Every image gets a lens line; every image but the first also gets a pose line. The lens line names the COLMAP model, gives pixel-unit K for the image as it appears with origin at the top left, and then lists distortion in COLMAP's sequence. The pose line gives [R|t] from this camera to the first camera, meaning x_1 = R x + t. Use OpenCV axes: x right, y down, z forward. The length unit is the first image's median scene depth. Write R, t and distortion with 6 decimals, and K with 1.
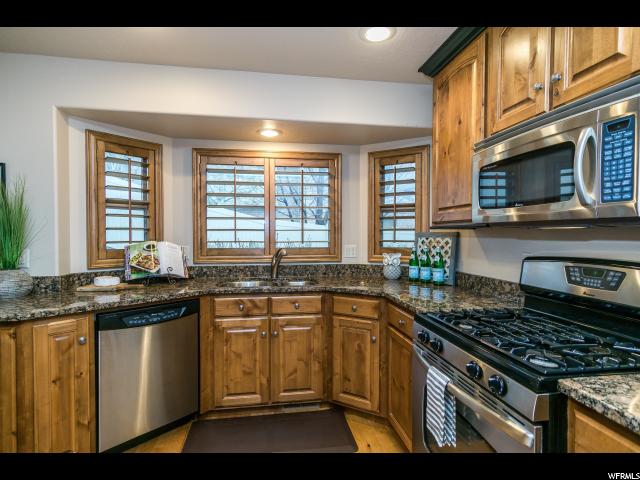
lens RADIAL K [[340.6, 0, 317.9], [0, 340.6, 240.5], [0, 0, 1]] dist [0.003547, 0.002037]
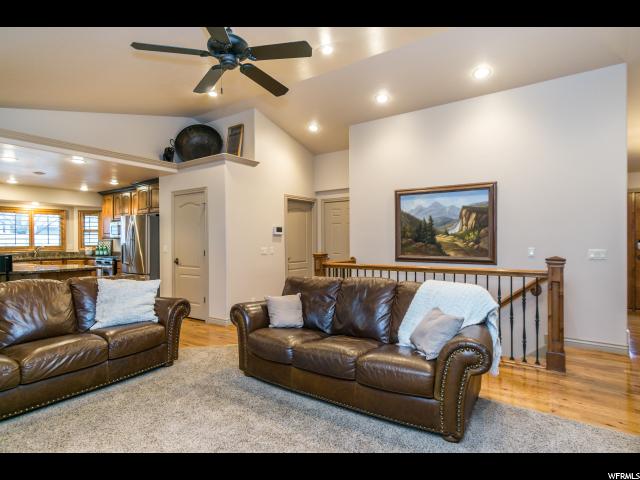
lens RADIAL K [[340.6, 0, 317.9], [0, 340.6, 240.5], [0, 0, 1]] dist [0.003547, 0.002037]
pose [[0.693162, -0.006595, 0.720752, -0.589672], [0.022508, 0.999669, -0.012499, 0.071875], [-0.720431, 0.024886, 0.693080, -2.727373]]
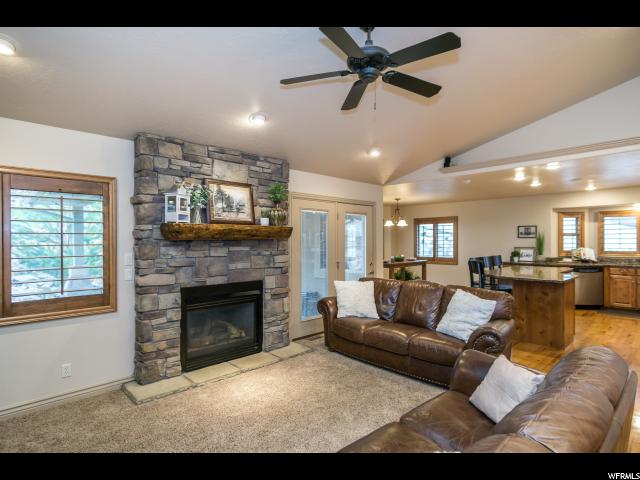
lens RADIAL K [[340.6, 0, 317.9], [0, 340.6, 240.5], [0, 0, 1]] dist [0.003547, 0.002037]
pose [[0.566036, -0.003911, -0.824371, 0.634462], [-0.012285, 0.999838, -0.013179, 0.006629], [0.824289, 0.017587, 0.565896, -2.483830]]
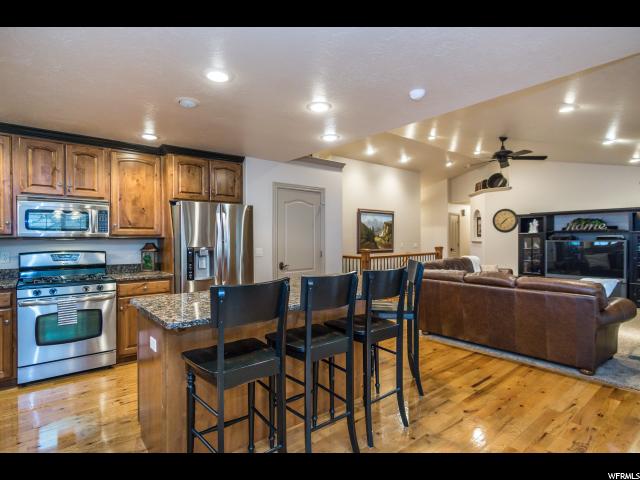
lens RADIAL K [[340.6, 0, 317.9], [0, 340.6, 240.5], [0, 0, 1]] dist [0.003547, 0.002037]
pose [[-0.508838, -0.009128, 0.860814, -1.372642], [0.019747, 0.999557, 0.022272, -0.023332], [-0.860636, 0.028331, -0.508432, 0.362110]]
